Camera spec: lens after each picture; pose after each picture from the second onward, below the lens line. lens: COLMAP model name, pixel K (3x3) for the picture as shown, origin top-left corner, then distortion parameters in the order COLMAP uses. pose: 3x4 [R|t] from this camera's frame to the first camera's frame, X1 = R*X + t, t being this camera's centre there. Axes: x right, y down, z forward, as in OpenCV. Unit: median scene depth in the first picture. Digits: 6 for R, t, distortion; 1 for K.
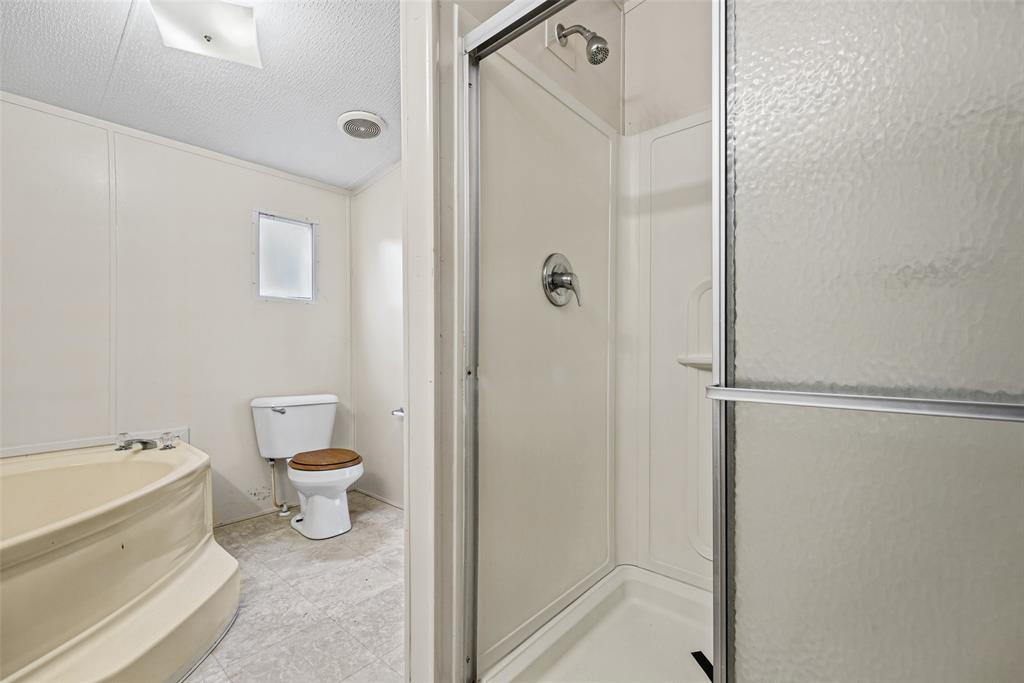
lens RADIAL K [[434.8, 0, 511.3], [0, 434.8, 347.0], [0, 0, 1]] dist [-0.001678, -0.000178]
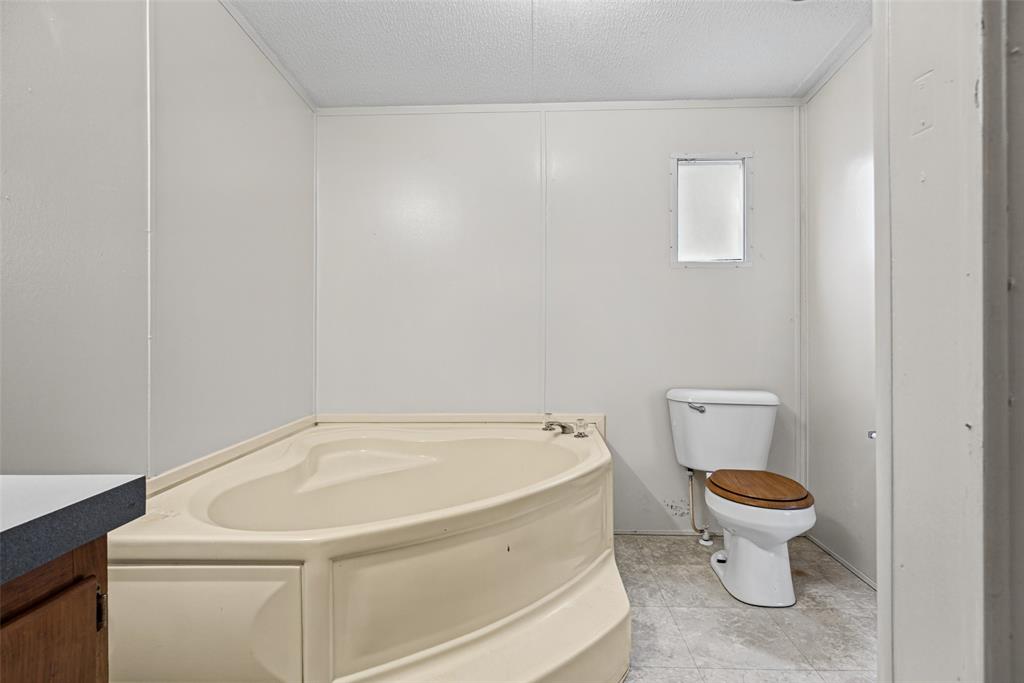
lens RADIAL K [[505.5, 0, 520.2], [0, 505.5, 327.7], [0, 0, 1]] dist [0.001718, 0.001441]
pose [[0.633304, 0.001232, -0.773902, -0.043103], [0.002007, 0.999993, 0.003234, 0.000885], [0.773900, -0.003602, 0.633297, 0.205413]]
